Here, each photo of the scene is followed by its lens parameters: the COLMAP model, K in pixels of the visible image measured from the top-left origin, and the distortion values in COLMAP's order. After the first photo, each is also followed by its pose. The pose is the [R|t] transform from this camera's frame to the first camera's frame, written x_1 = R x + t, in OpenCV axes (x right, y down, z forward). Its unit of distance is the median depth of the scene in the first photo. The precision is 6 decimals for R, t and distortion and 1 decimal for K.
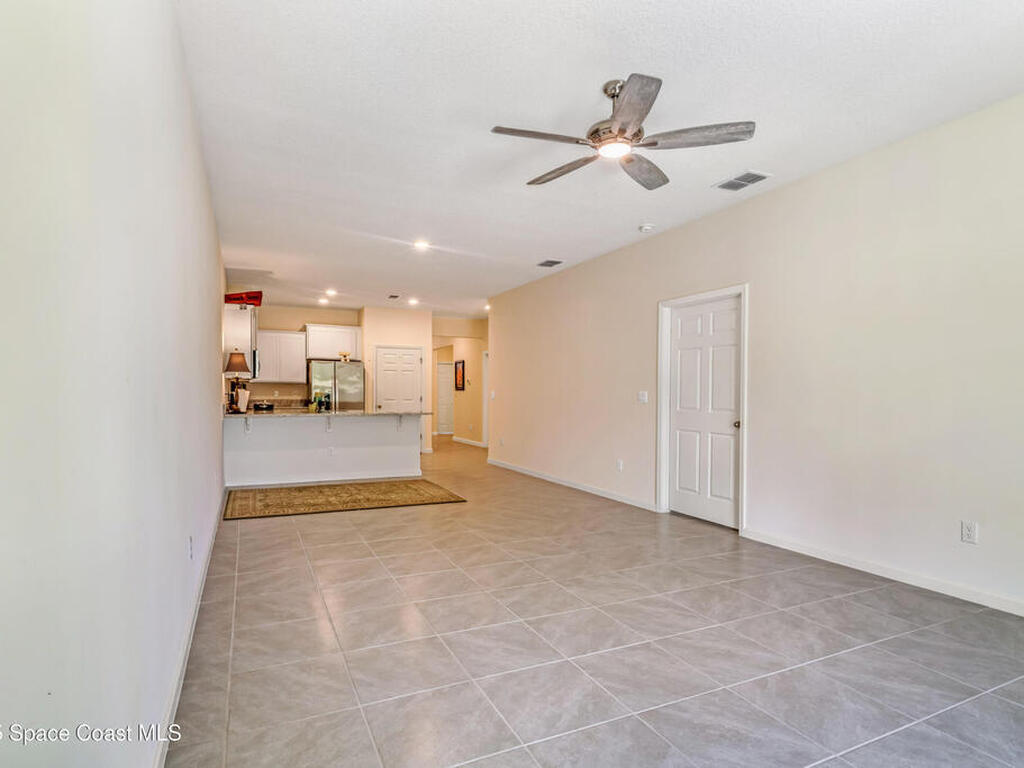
lens RADIAL K [[537.7, 0, 494.4], [0, 537.7, 398.7], [0, 0, 1]] dist [-0.004058, -0.001376]
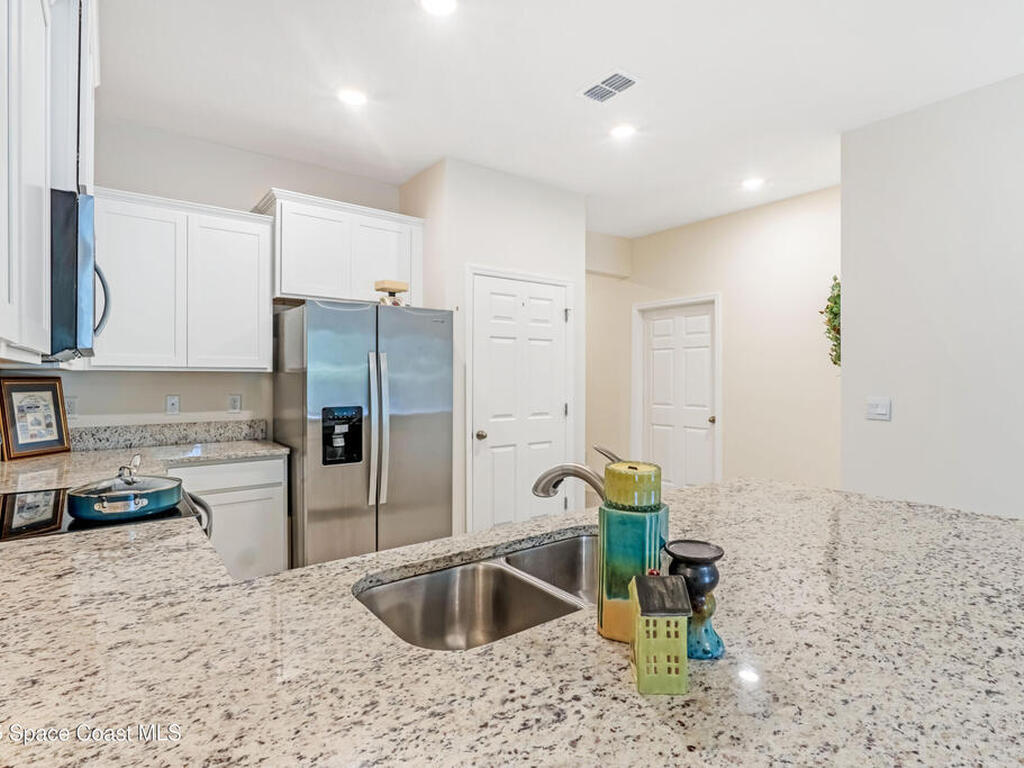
lens RADIAL K [[531.9, 0, 515.7], [0, 531.9, 379.1], [0, 0, 1]] dist [-0.006544, -0.000629]
pose [[0.973693, -0.003450, 0.227840, -0.400886], [0.005042, 0.999967, -0.006405, -0.031737], [-0.227810, 0.007386, 0.973678, 0.933484]]
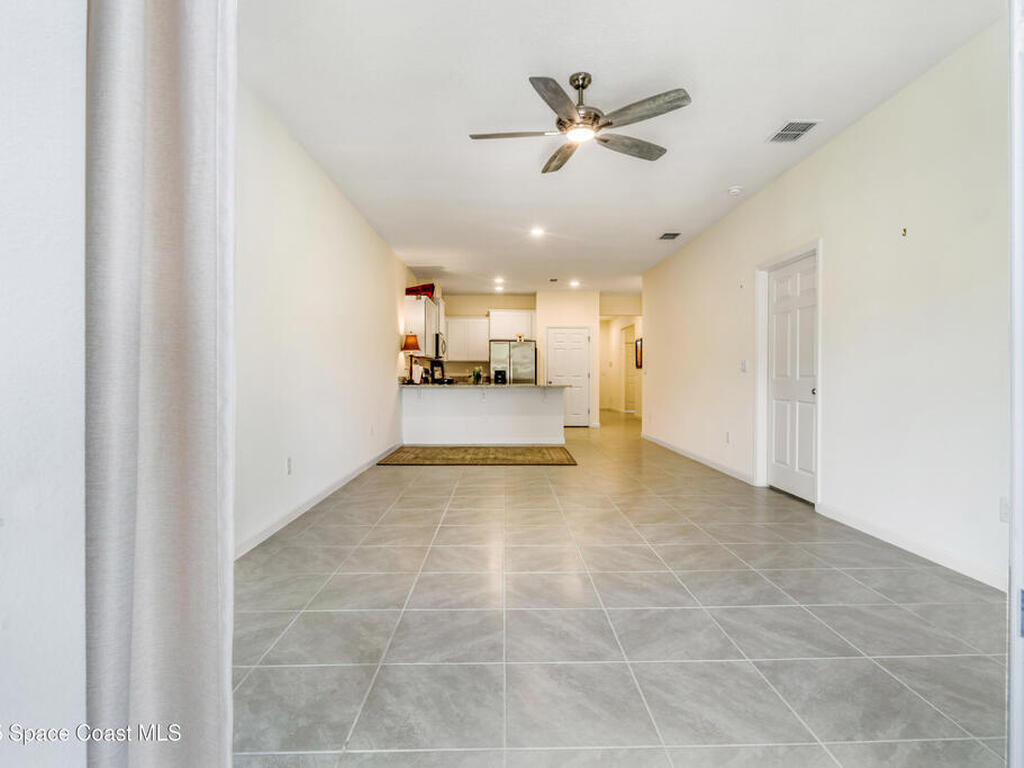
lens RADIAL K [[531.9, 0, 515.7], [0, 531.9, 379.1], [0, 0, 1]] dist [-0.006544, -0.000629]
pose [[0.921979, 0.000389, -0.387239, 0.201667], [-0.002596, 0.999983, -0.005176, 0.019885], [0.387230, 0.005777, 0.921965, -0.026235]]
